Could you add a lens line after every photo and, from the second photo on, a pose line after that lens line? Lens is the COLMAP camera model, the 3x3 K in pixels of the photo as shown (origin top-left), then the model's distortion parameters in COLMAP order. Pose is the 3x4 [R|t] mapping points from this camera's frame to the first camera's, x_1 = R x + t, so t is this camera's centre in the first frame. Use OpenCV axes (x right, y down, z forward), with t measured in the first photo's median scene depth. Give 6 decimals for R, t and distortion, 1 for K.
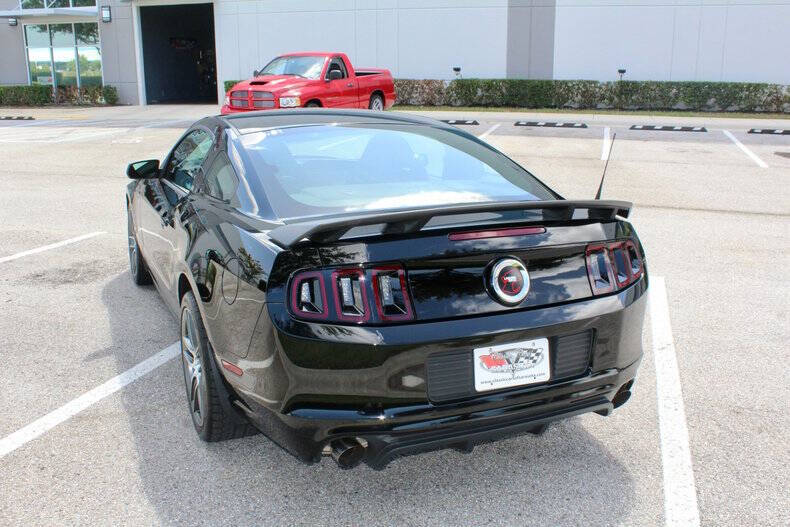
lens RADIAL K [[753.7, 0, 395.0], [0, 753.7, 263.5], [0, 0, 1]] dist [-0.151043, 0.164048]
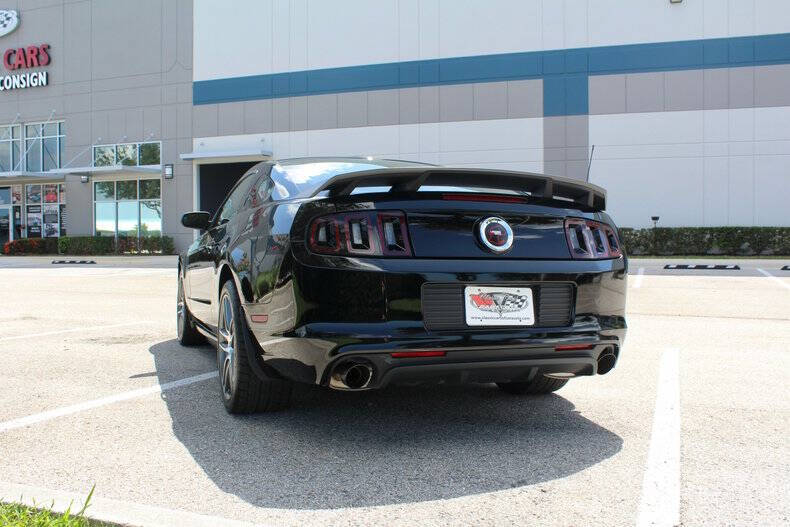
lens RADIAL K [[753.7, 0, 395.0], [0, 753.7, 263.5], [0, 0, 1]] dist [-0.151043, 0.164048]
pose [[0.998046, 0.000729, -0.062476, 0.009989], [-0.014762, 0.974371, -0.224460, 0.048526], [0.060712, 0.224944, 0.972478, -0.021360]]
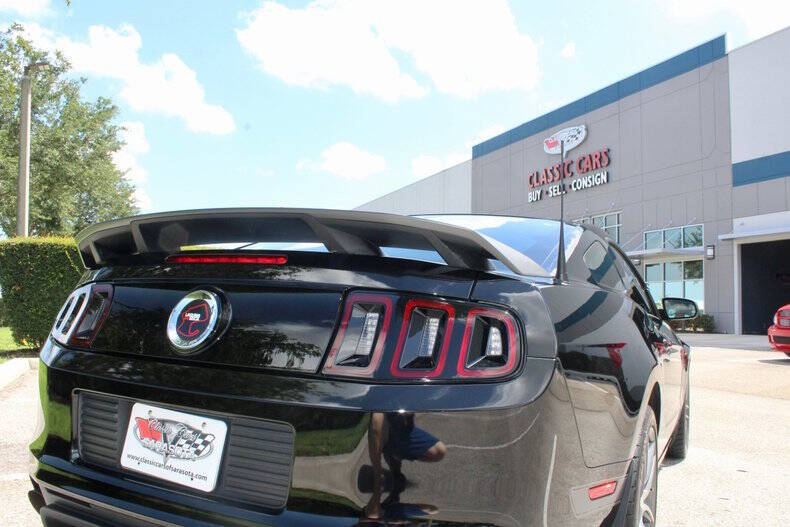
lens RADIAL K [[660.5, 0, 395.0], [0, 660.5, 263.5], [0, 0, 1]] dist [-0.154554, 0.122693]
pose [[0.621571, -0.041474, -0.782259, 0.106195], [-0.223602, 0.947659, -0.227915, 0.009967], [0.750767, 0.316580, 0.579763, 0.112550]]
